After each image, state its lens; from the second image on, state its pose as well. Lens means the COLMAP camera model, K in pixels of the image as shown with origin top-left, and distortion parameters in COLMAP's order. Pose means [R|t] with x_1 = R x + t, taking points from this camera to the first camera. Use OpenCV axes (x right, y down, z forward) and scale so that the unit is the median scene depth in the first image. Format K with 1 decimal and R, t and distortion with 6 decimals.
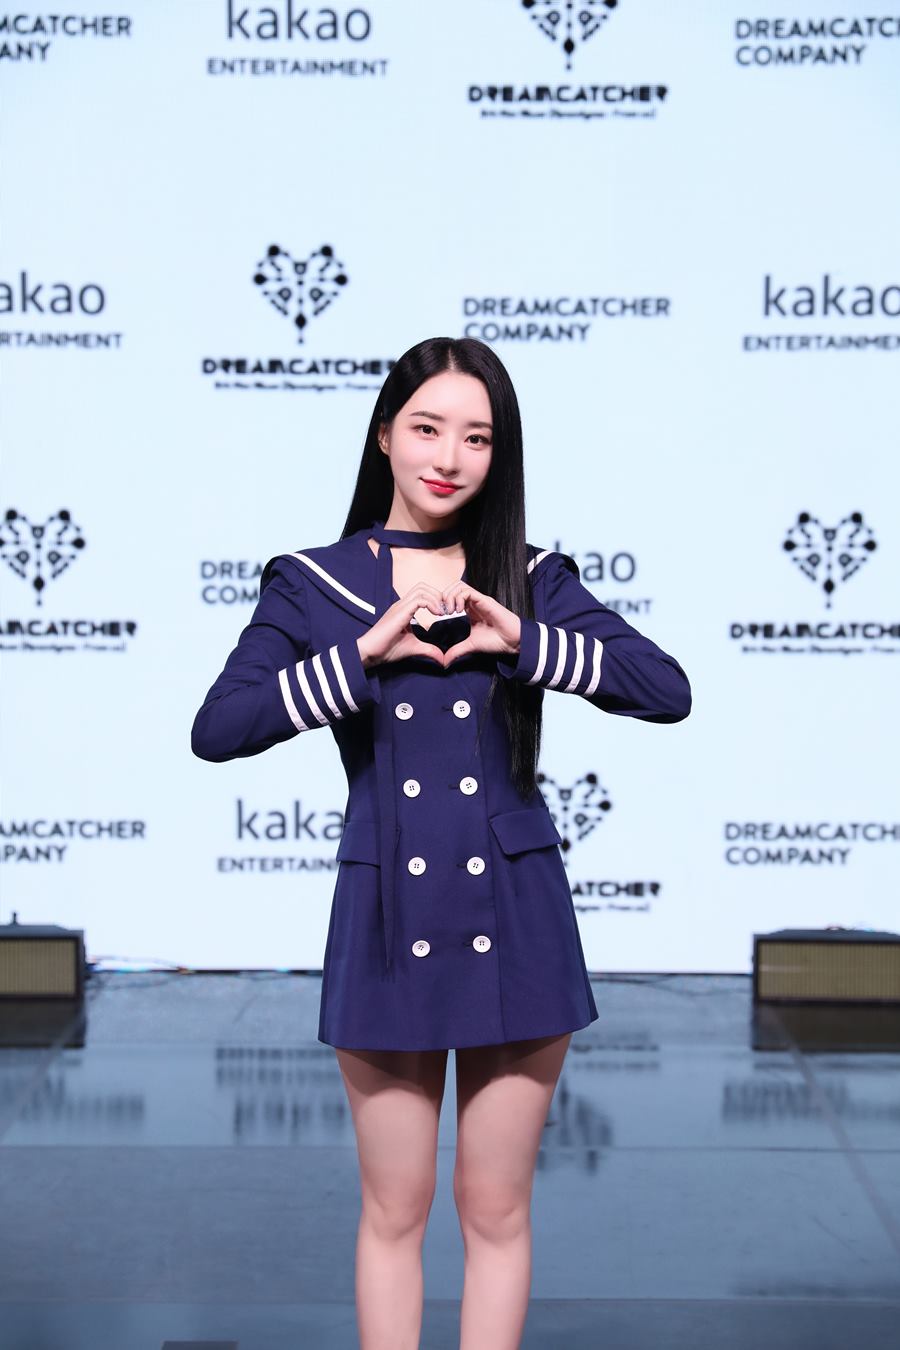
lens RADIAL K [[2596.2, 0, 444.5], [0, 2596.2, 678.4], [0, 0, 1]] dist [0.254952, 0.000000]
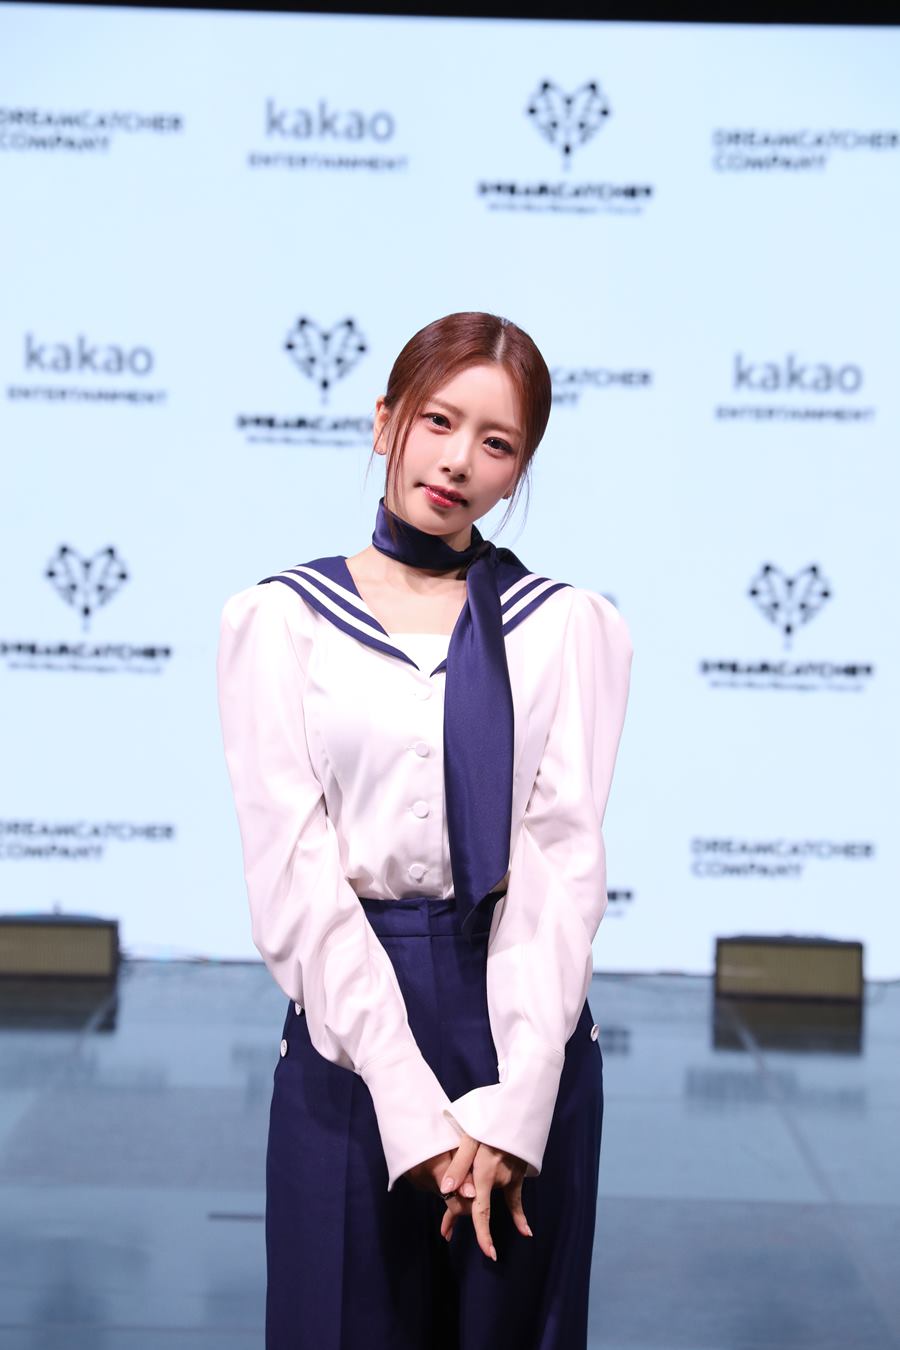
lens RADIAL K [[2723.4, 0, 440.1], [0, 2723.4, 678.7], [0, 0, 1]] dist [0.288726, 0.000000]
pose [[0.999726, 0.022967, -0.004582, 0.003098], [-0.023060, 0.999508, -0.021251, 0.014478], [0.004092, 0.021351, 0.999764, -0.179550]]
